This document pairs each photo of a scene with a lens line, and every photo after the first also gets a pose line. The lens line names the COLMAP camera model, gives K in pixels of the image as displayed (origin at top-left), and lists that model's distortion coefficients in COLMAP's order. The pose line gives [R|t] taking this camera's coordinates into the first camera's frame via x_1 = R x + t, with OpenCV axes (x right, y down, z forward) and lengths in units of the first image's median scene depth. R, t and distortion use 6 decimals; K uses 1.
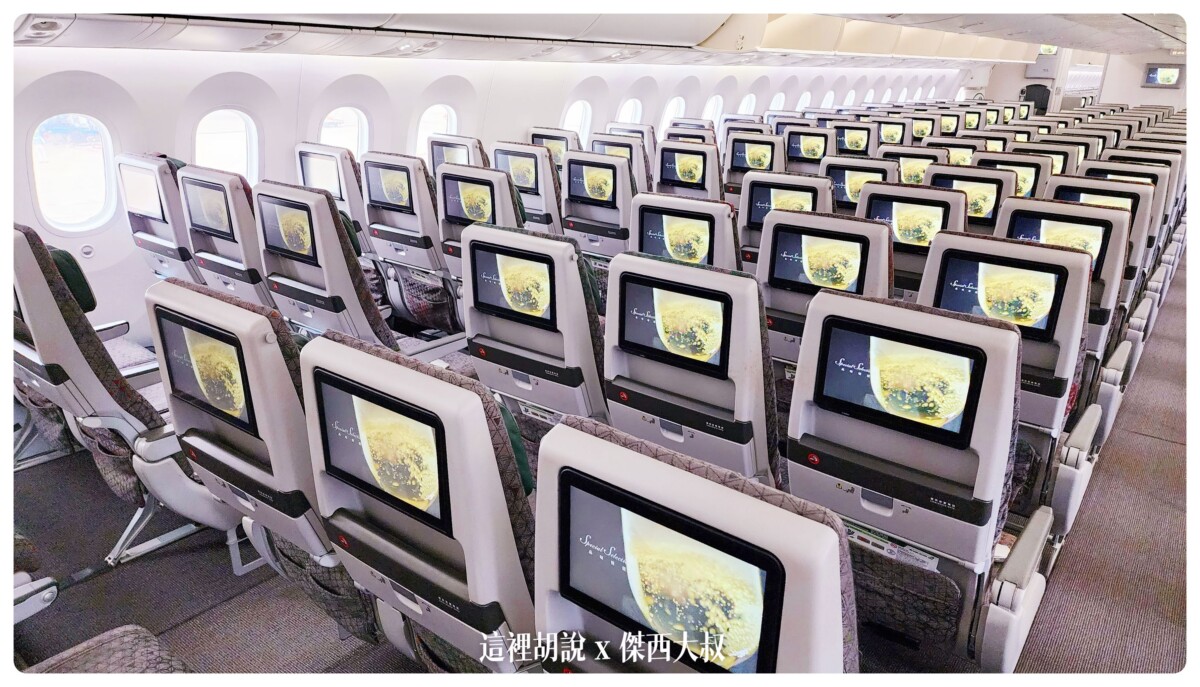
lens RADIAL K [[762.6, 0, 600.4], [0, 762.6, 343.0], [0, 0, 1]] dist [0.030036, -0.025912]
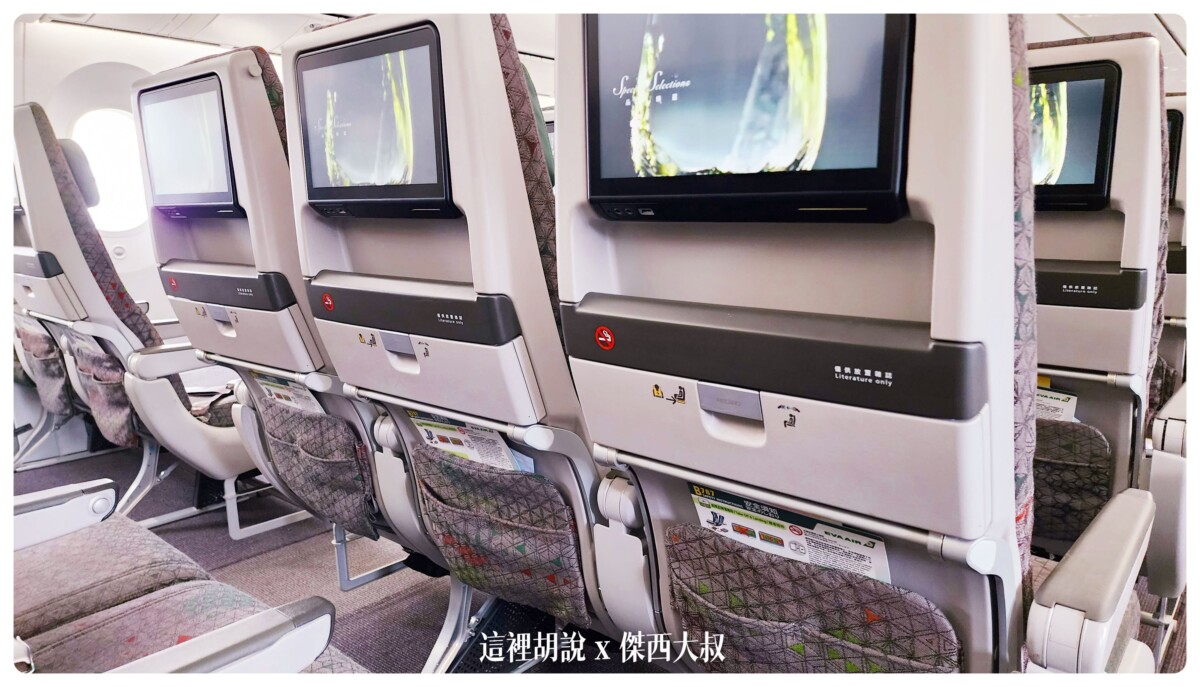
lens RADIAL K [[762.6, 0, 595.3], [0, 762.6, 351.0], [0, 0, 1]] dist [0.030036, -0.025912]
pose [[0.997860, -0.022812, -0.061272, -0.001764], [0.011944, 0.984988, -0.172208, 0.288399], [0.064281, 0.171107, 0.983153, 0.146503]]
